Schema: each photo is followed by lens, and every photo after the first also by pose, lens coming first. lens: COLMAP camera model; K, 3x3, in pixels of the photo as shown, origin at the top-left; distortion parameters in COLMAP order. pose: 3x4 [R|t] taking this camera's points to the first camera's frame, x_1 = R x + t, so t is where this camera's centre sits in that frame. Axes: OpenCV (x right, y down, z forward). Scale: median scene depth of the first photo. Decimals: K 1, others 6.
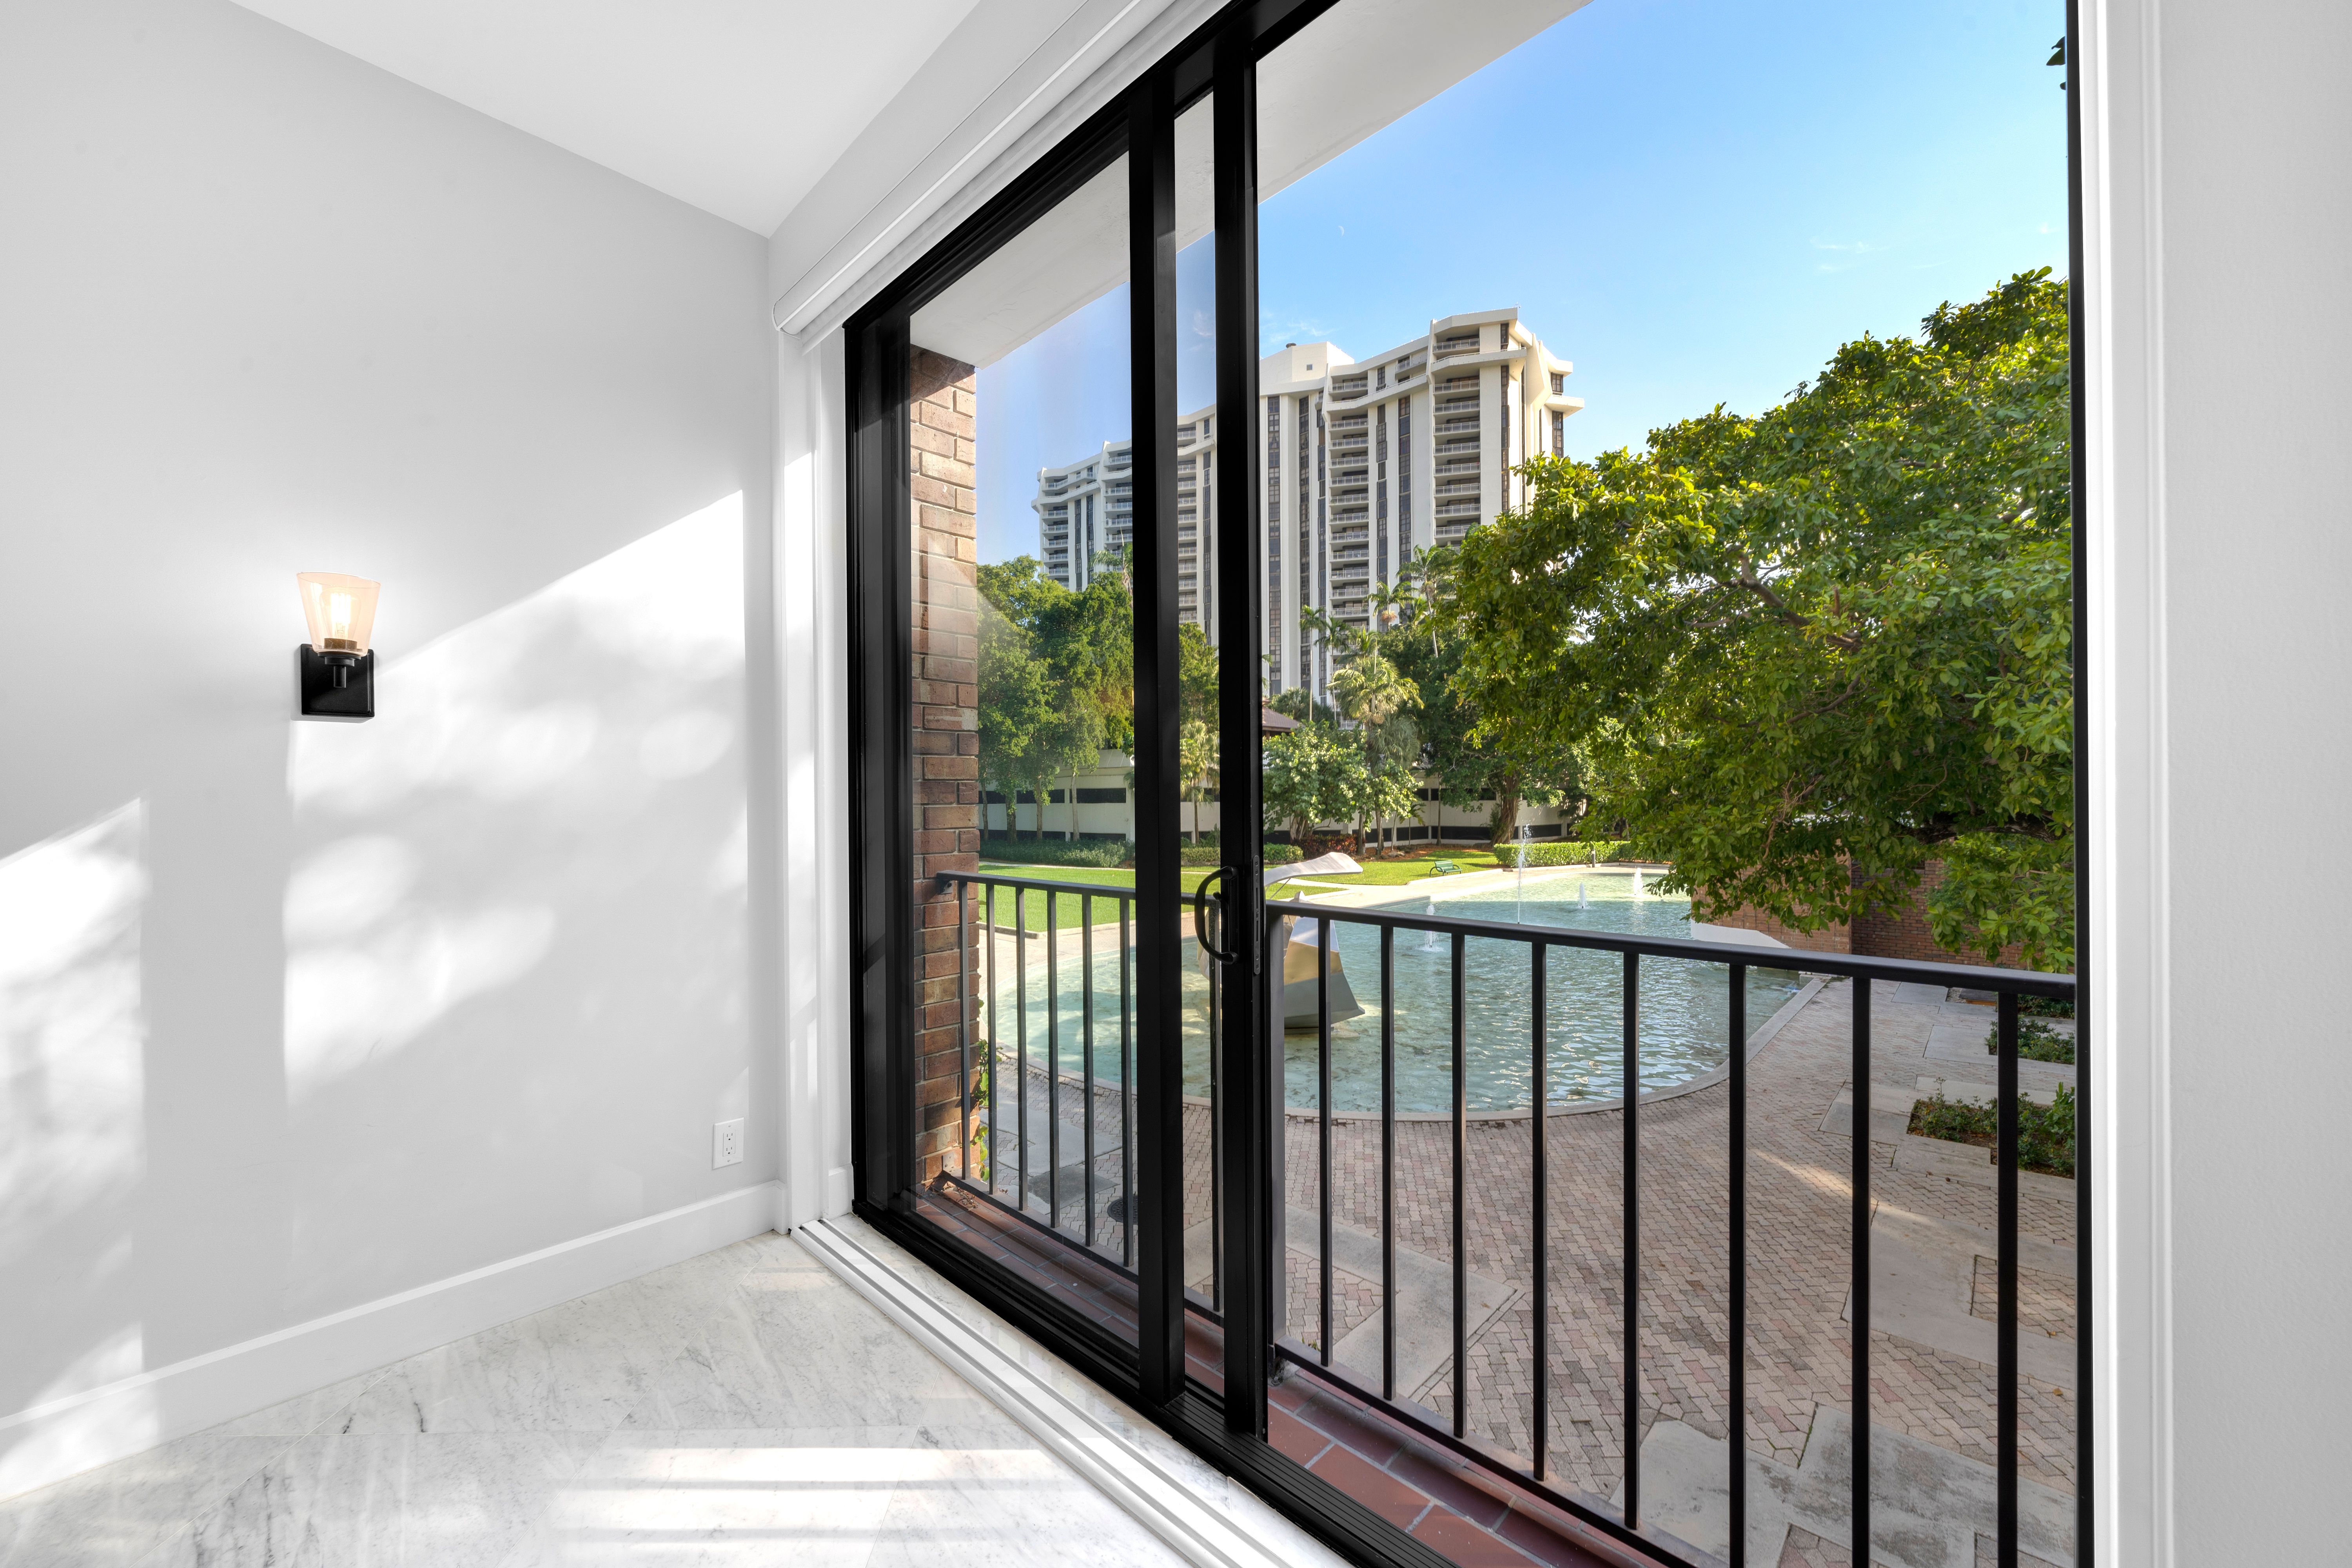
lens RADIAL K [[908.2, 0, 1175.9], [0, 908.2, 787.8], [0, 0, 1]] dist [-0.000164, -0.000027]
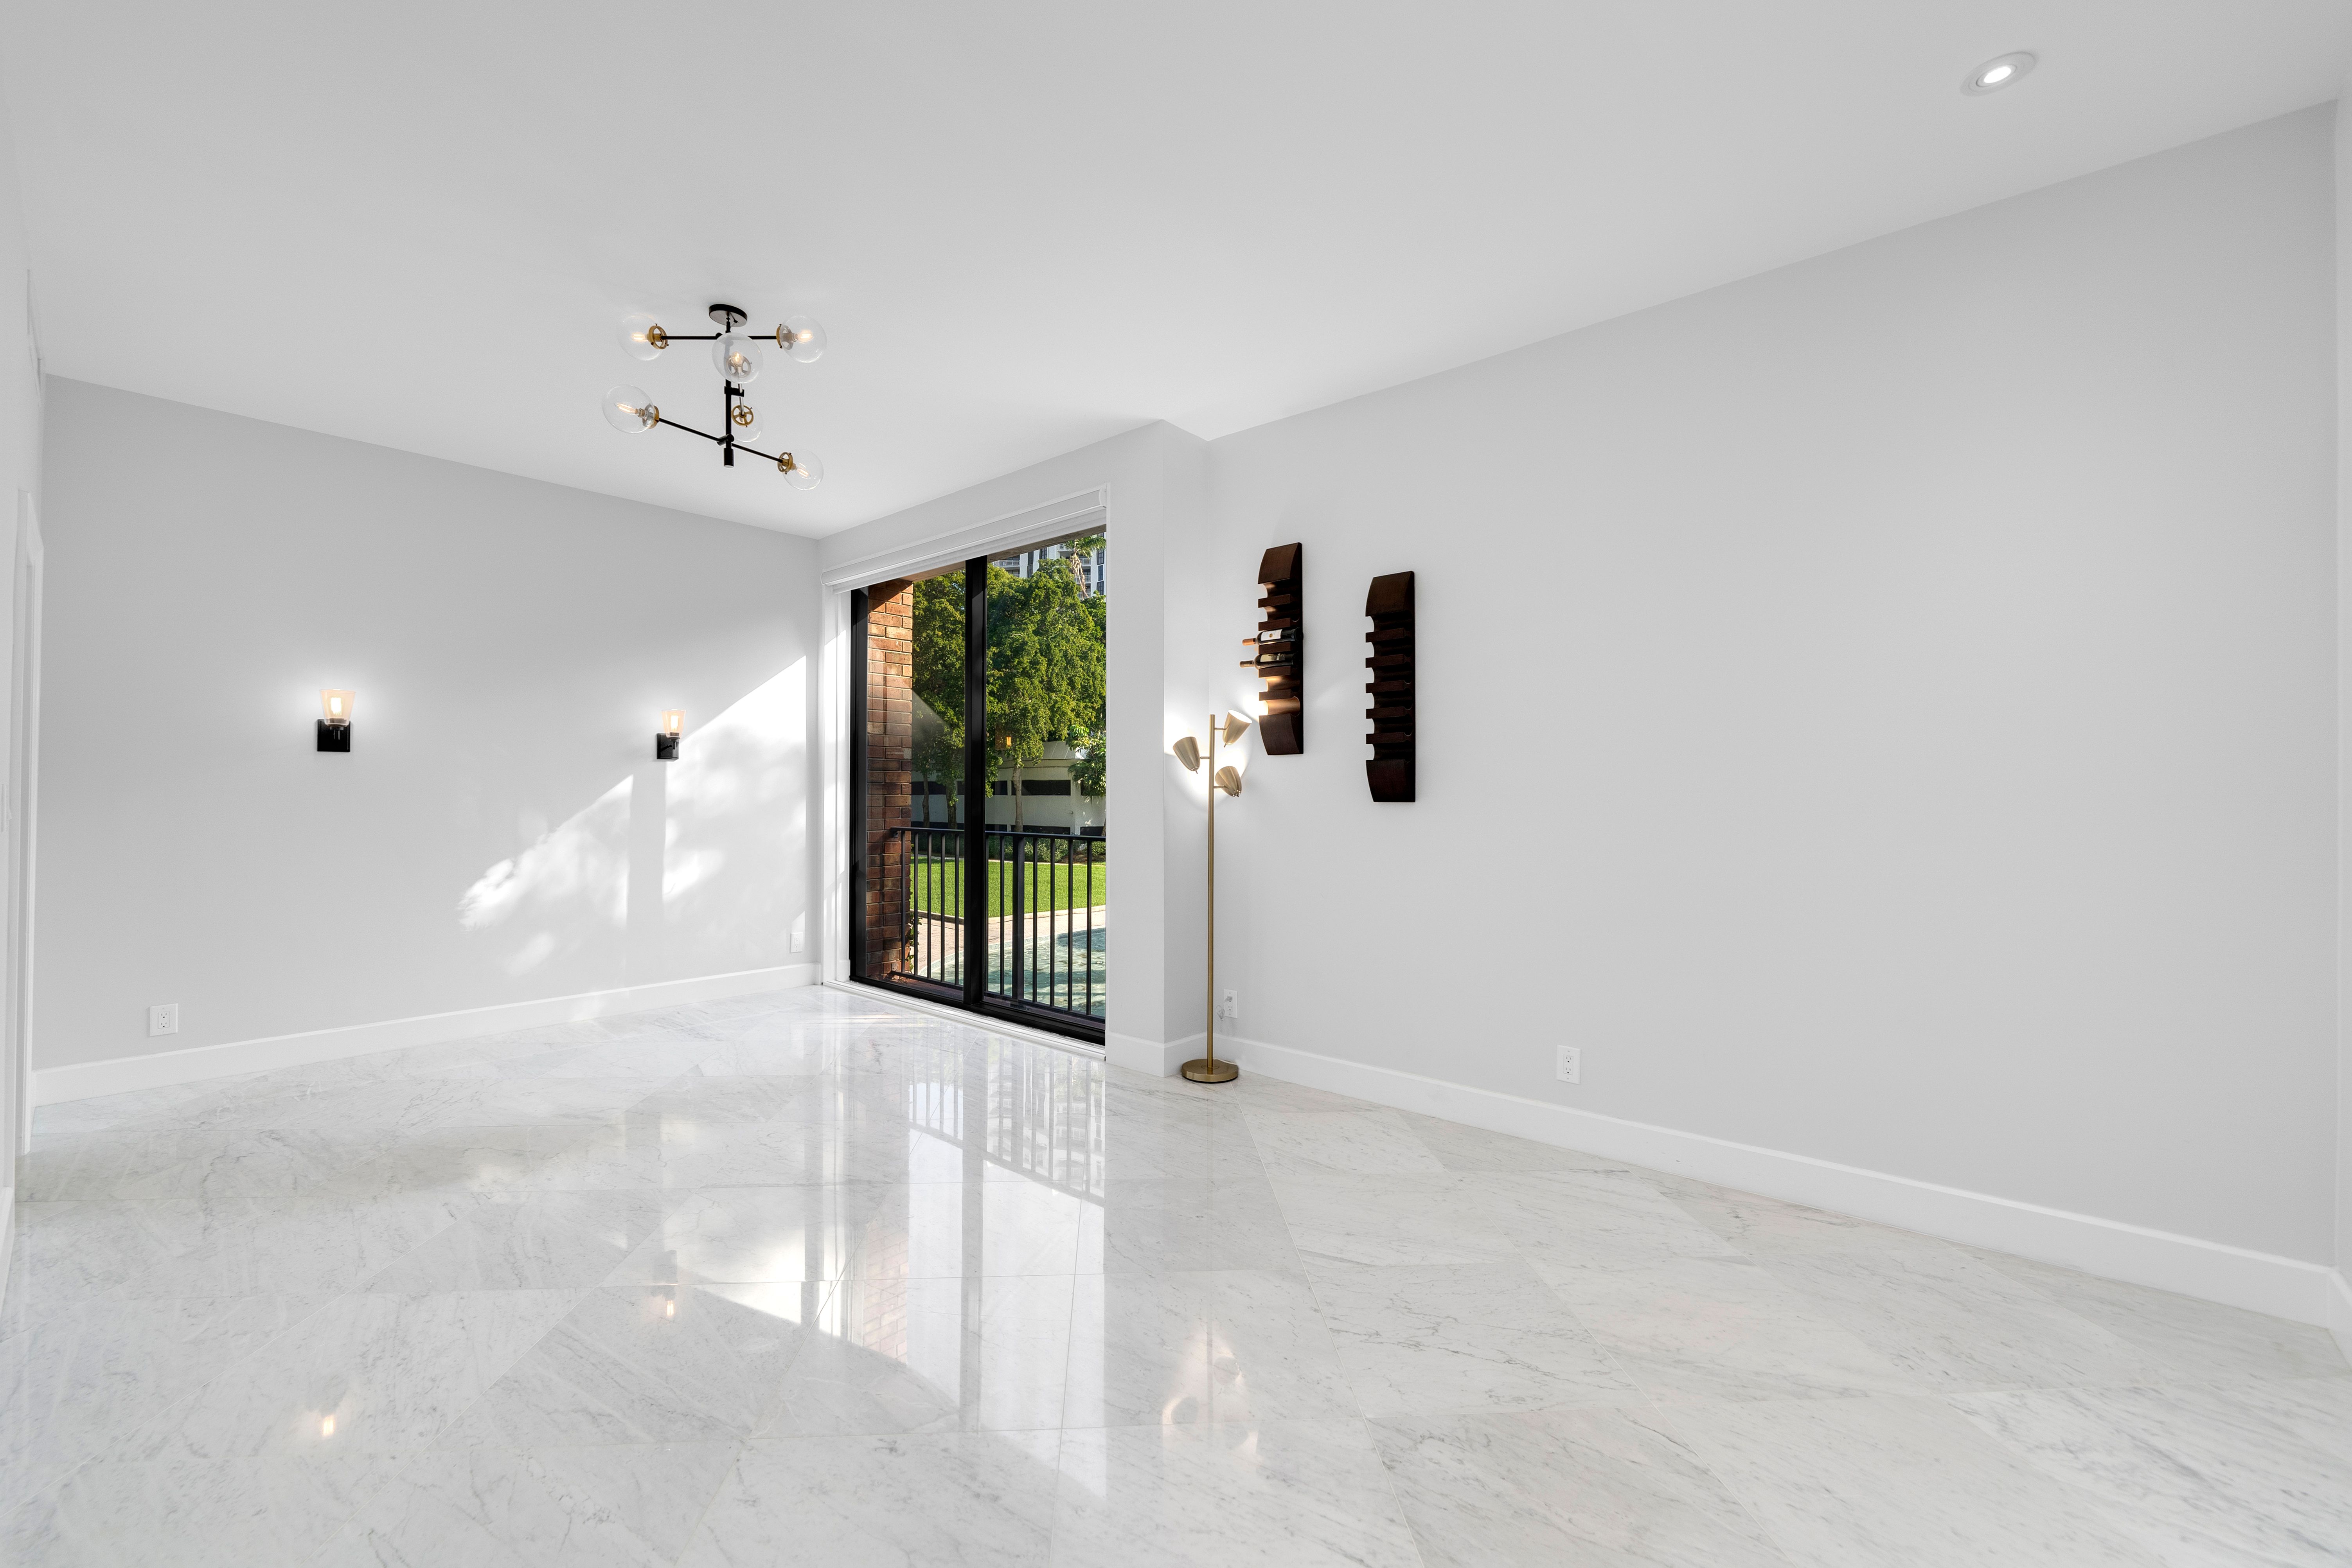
lens RADIAL K [[950.7, 0, 1187.3], [0, 950.7, 777.8], [0, 0, 1]] dist [0.000704, -0.000205]
pose [[0.998118, 0.009825, 0.060530, 0.053865], [-0.009664, 0.999949, -0.002956, -0.003787], [-0.060556, 0.002365, 0.998162, -0.231495]]
